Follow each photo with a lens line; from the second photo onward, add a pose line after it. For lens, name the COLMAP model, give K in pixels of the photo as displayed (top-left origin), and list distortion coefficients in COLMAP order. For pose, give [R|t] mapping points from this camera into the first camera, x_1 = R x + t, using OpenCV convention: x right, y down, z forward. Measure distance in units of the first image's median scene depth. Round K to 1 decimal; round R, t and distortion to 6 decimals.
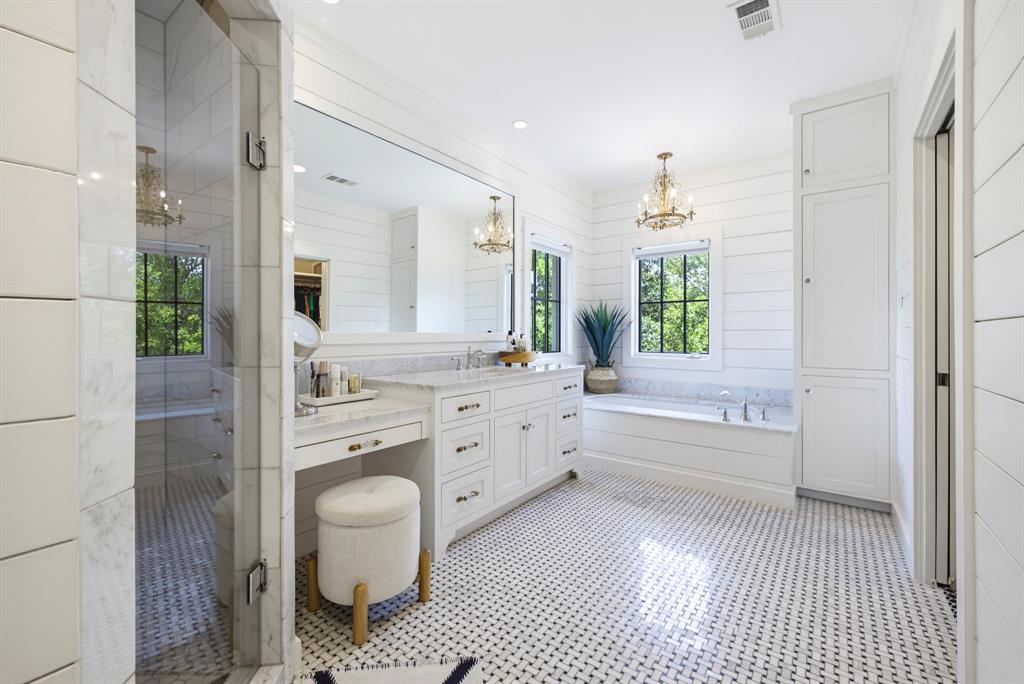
lens RADIAL K [[424.6, 0, 508.2], [0, 424.6, 338.4], [0, 0, 1]] dist [-0.001575, -0.000205]
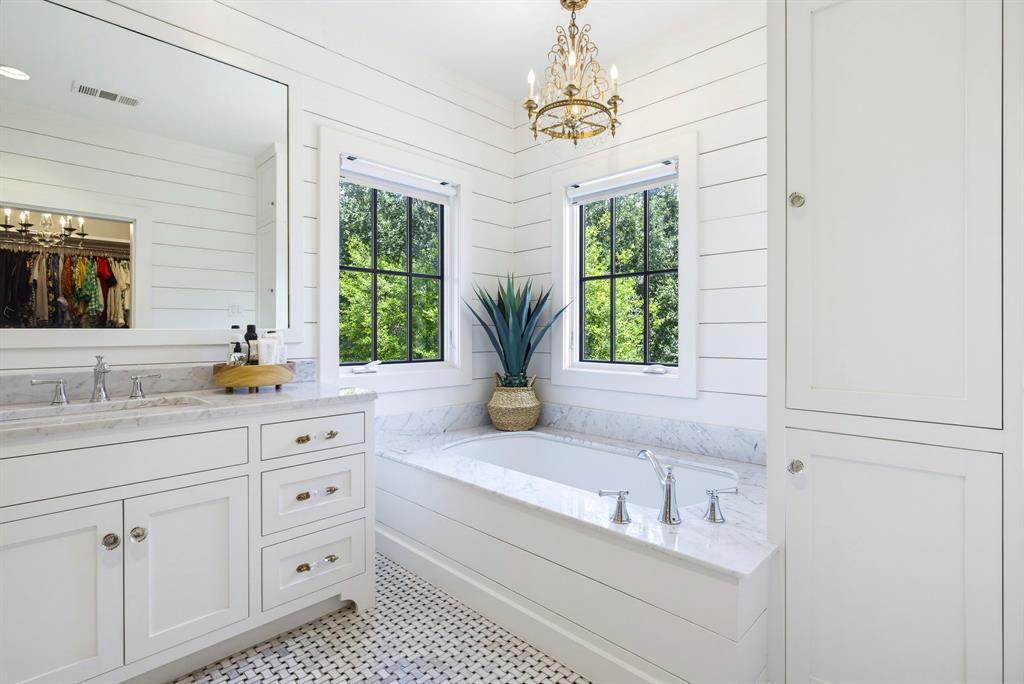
lens RADIAL K [[498.1, 0, 515.3], [0, 498.1, 338.5], [0, 0, 1]] dist [0.000617, 0.000562]
pose [[0.994119, -0.001459, -0.108286, 0.304067], [0.001972, 0.999987, 0.004633, -0.002945], [0.108278, -0.004820, 0.994109, 0.303997]]
